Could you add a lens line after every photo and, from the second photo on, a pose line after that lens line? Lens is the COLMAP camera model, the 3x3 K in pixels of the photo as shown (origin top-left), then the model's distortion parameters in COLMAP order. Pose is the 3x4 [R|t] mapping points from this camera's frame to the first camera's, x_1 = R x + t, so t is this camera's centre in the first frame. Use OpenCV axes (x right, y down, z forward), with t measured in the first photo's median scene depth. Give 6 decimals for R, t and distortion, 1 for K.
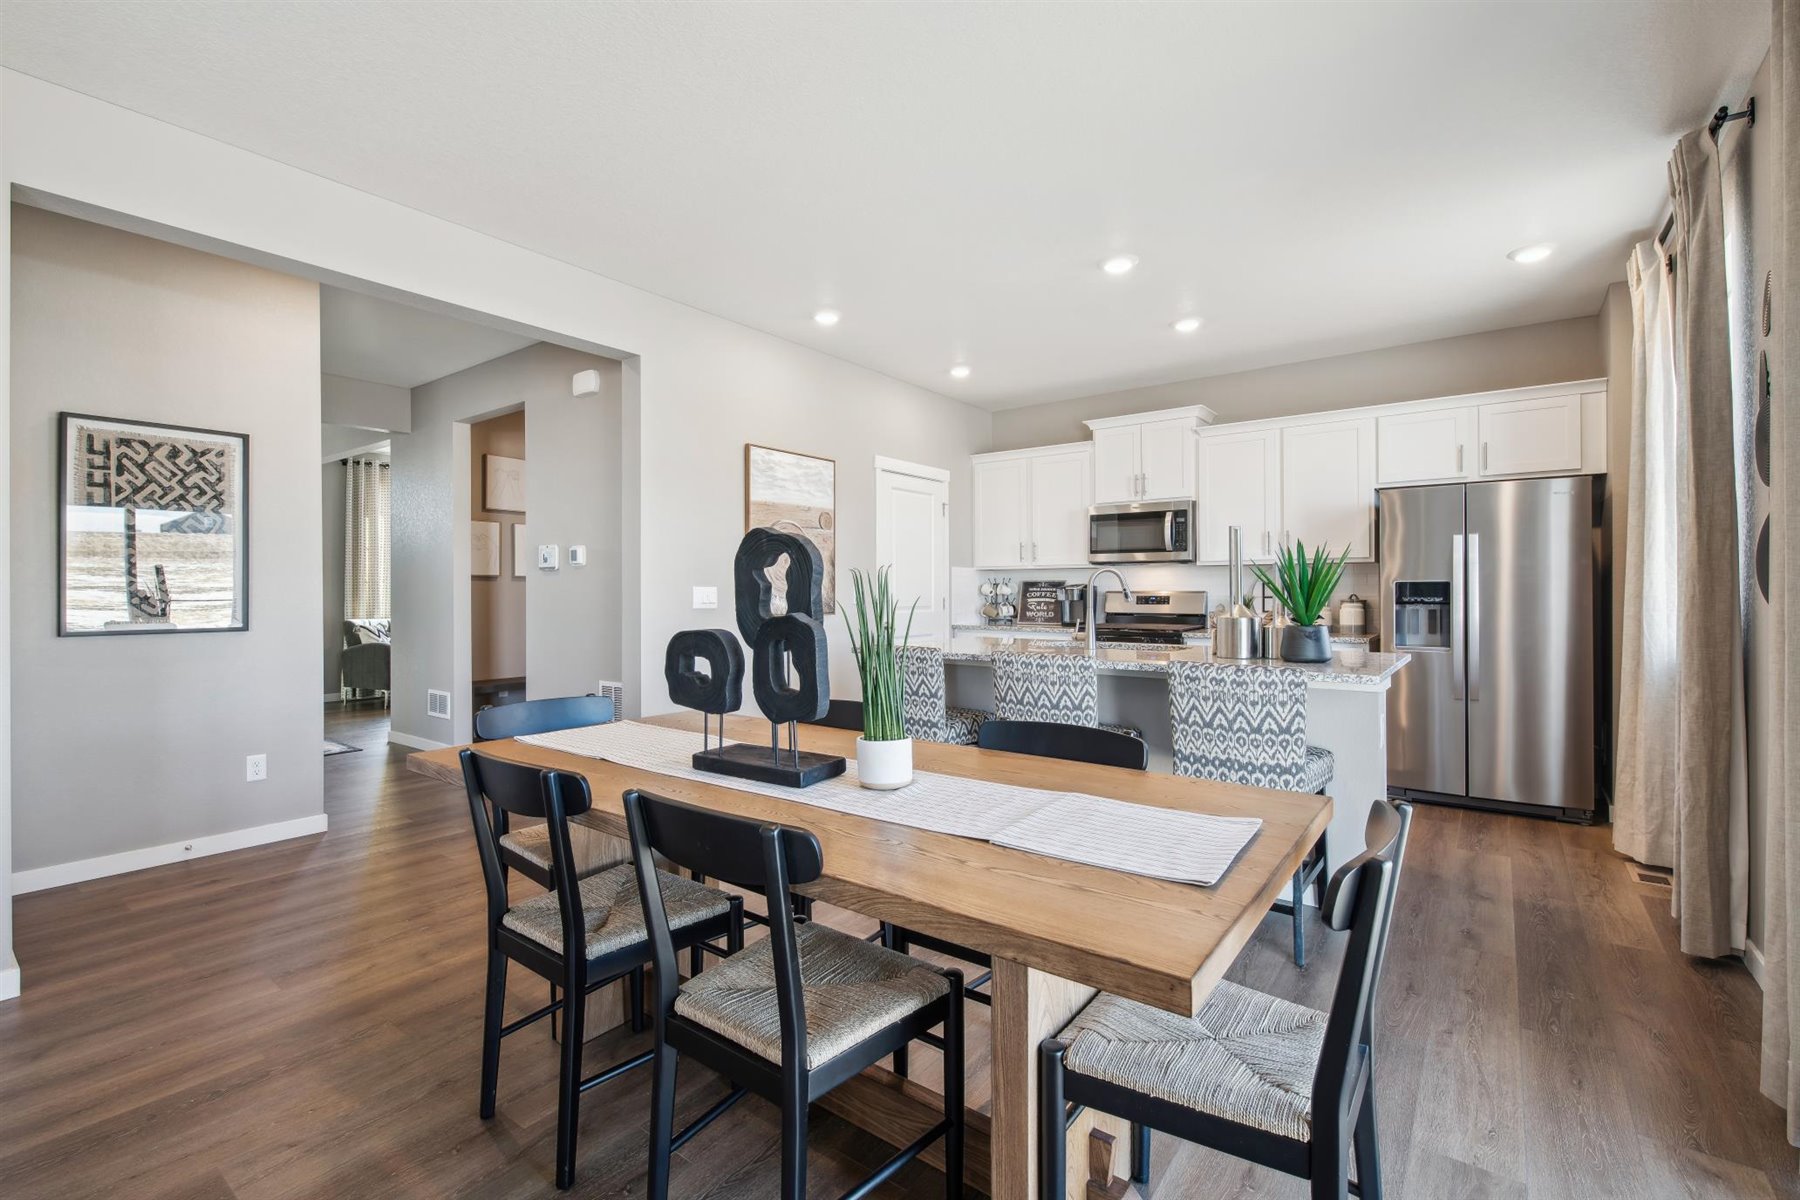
lens RADIAL K [[787.5, 0, 890.0], [0, 787.5, 589.7], [0, 0, 1]] dist [0.019180, -0.008676]
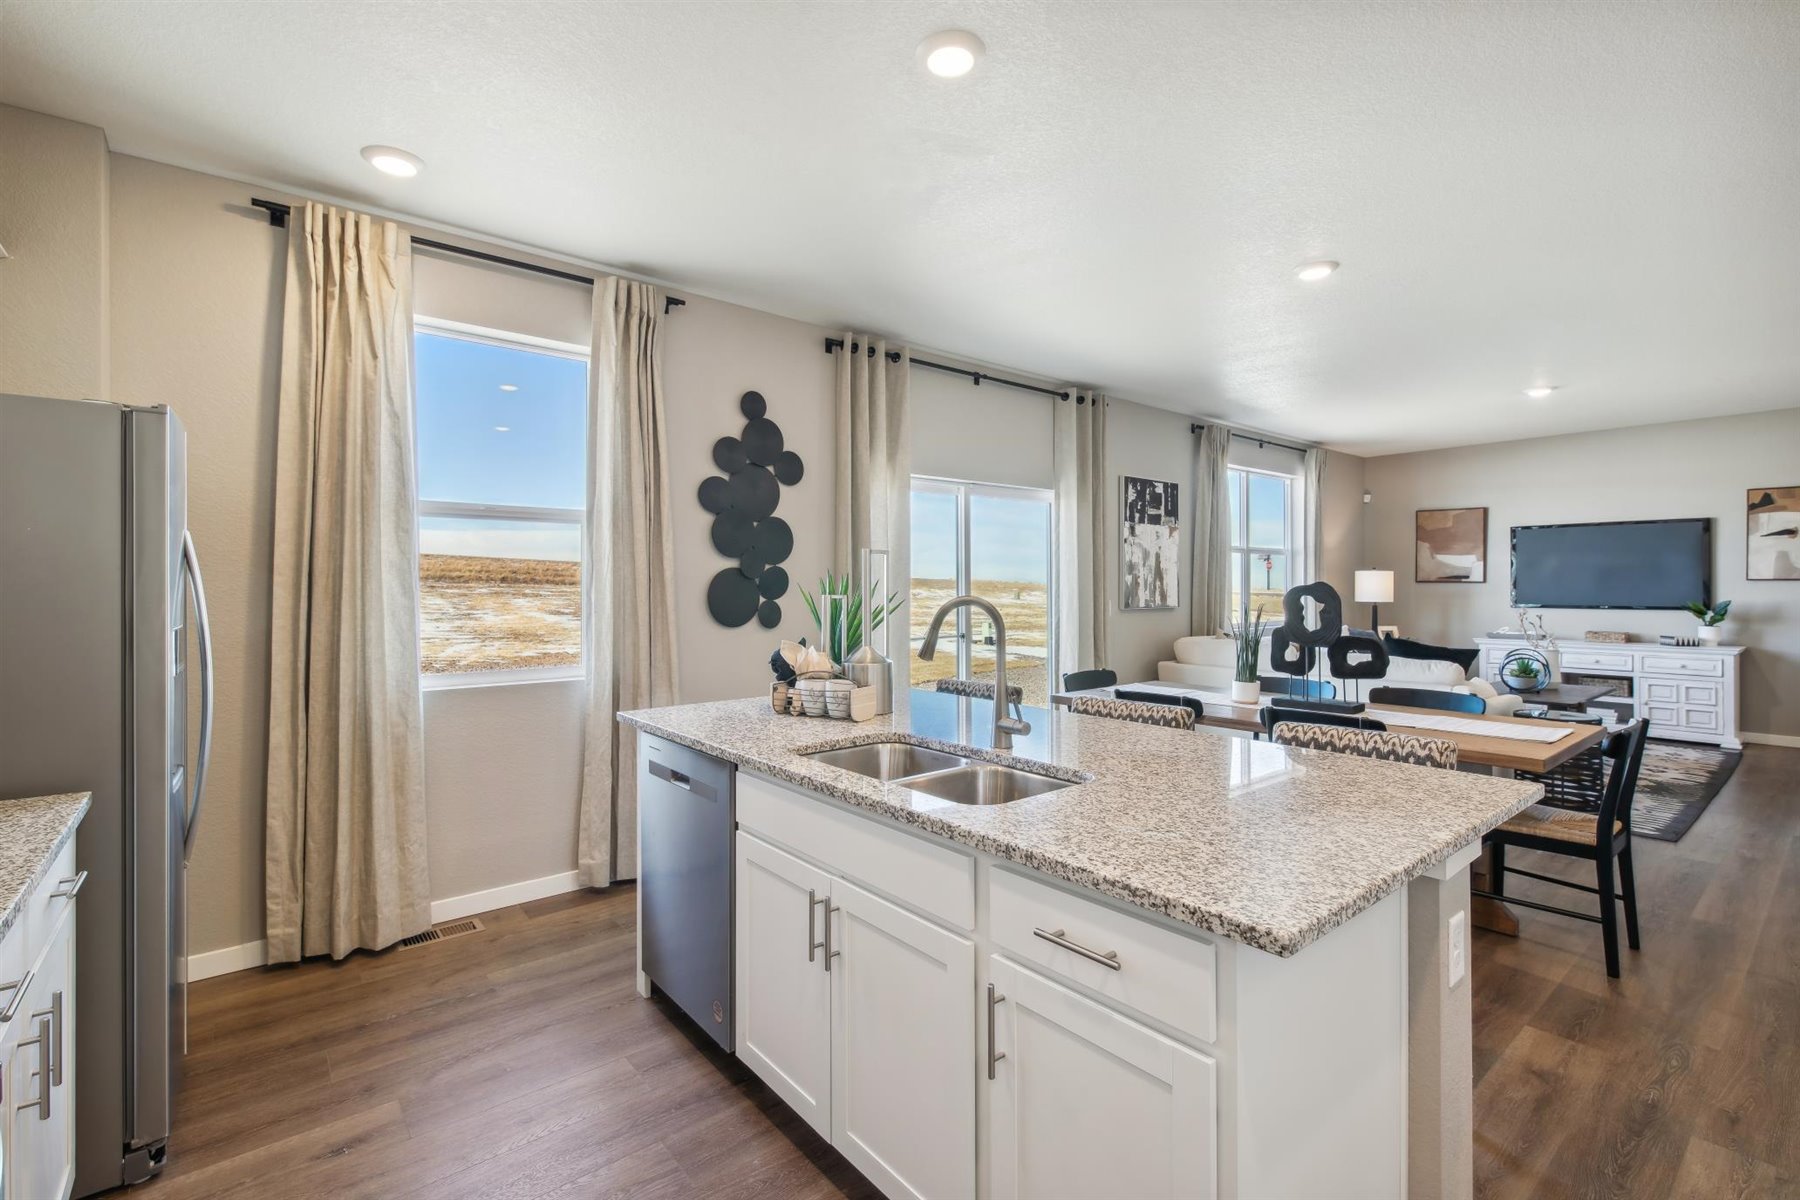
lens RADIAL K [[805.9, 0, 893.5], [0, 805.9, 587.0], [0, 0, 1]] dist [0.013806, -0.005679]
pose [[-0.976013, 0.004536, 0.217663, 0.165466], [0.005170, 0.999984, 0.002345, -0.030836], [-0.217649, 0.003414, -0.976021, 1.264941]]
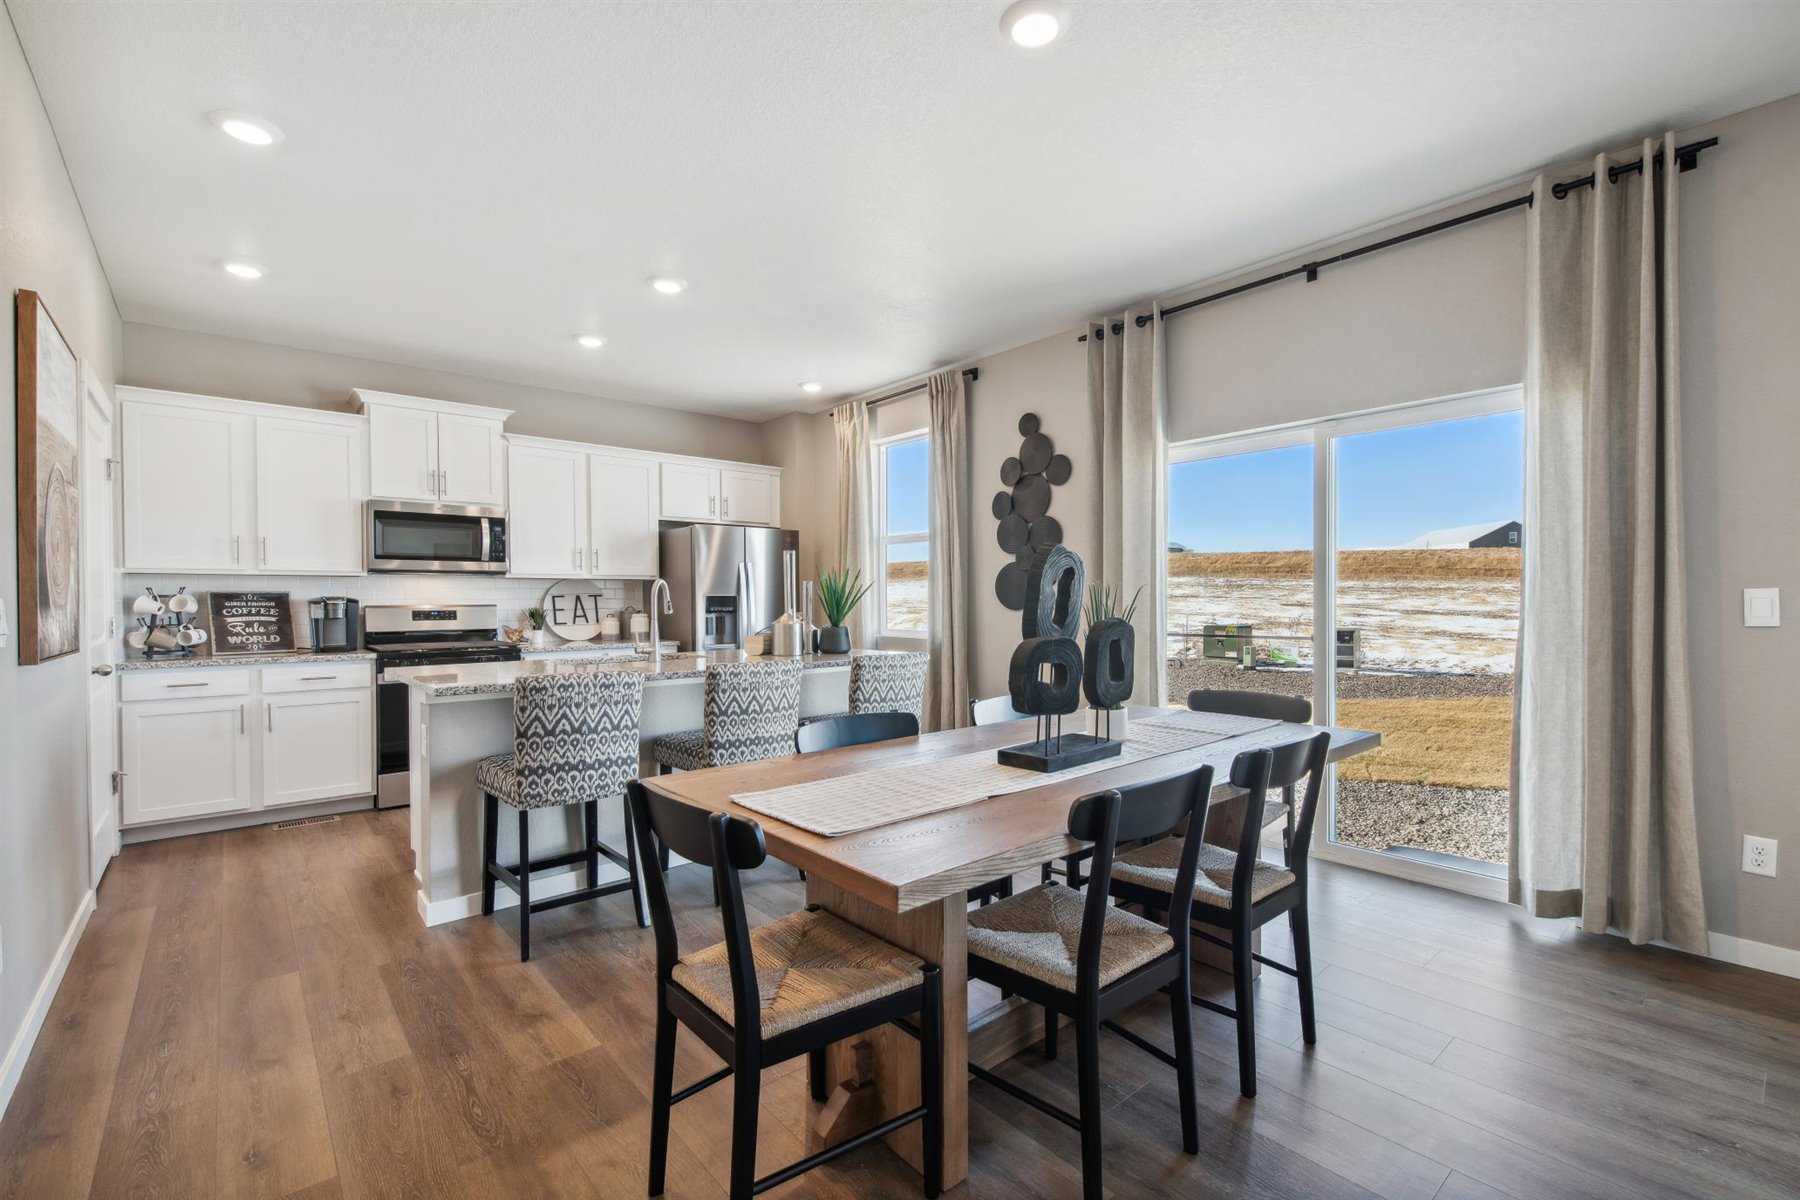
lens RADIAL K [[787.5, 0, 909.8], [0, 787.5, 610.4], [0, 0, 1]] dist [0.019180, -0.008676]
pose [[0.197075, -0.013950, 0.980289, -0.533040], [0.006295, 0.999896, 0.012964, -0.000376], [-0.980368, 0.003616, 0.197143, 0.392966]]
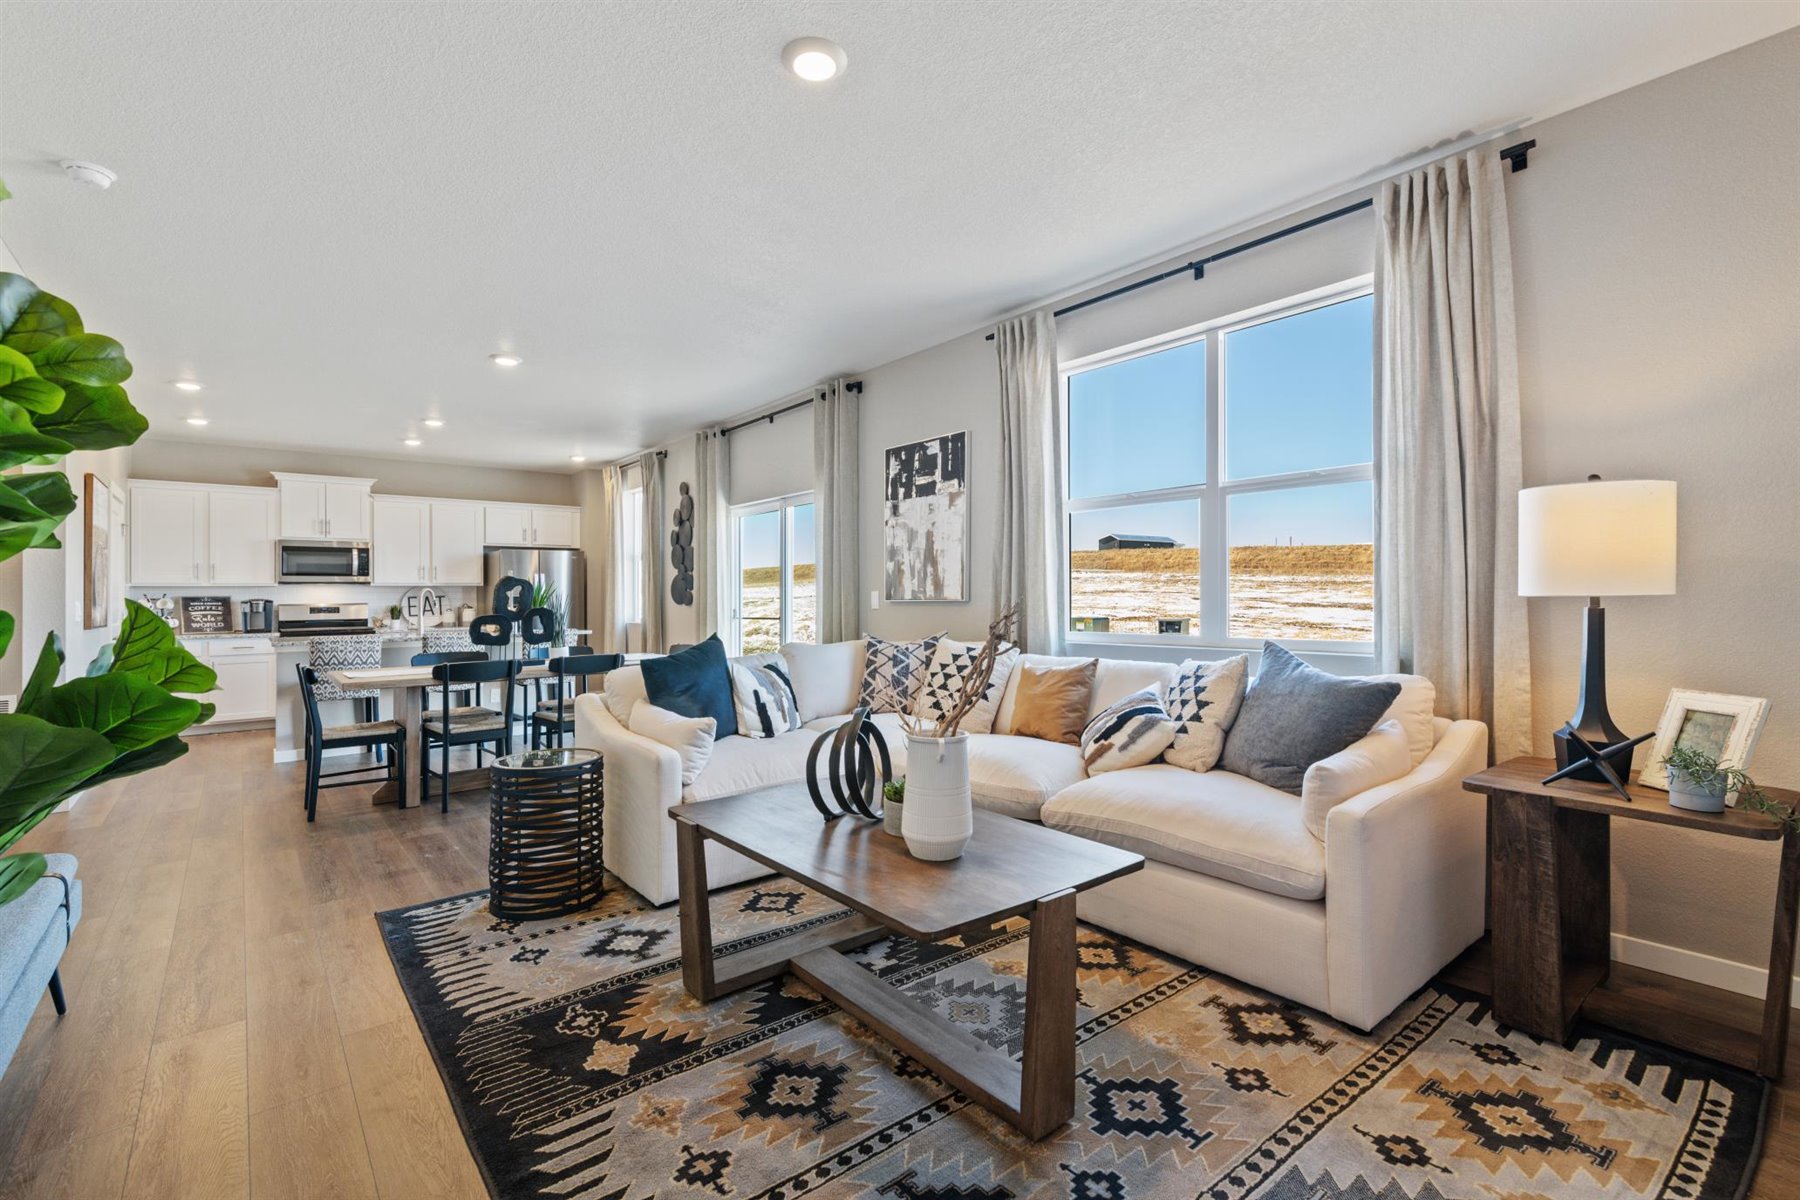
lens RADIAL K [[805.9, 0, 905.7], [0, 805.9, 588.5], [0, 0, 1]] dist [0.013806, -0.005679]
pose [[0.219359, 0.007458, 0.975616, -1.036639], [0.013489, 0.999852, -0.010676, 0.005151], [-0.975551, 0.015502, 0.219226, -0.374642]]
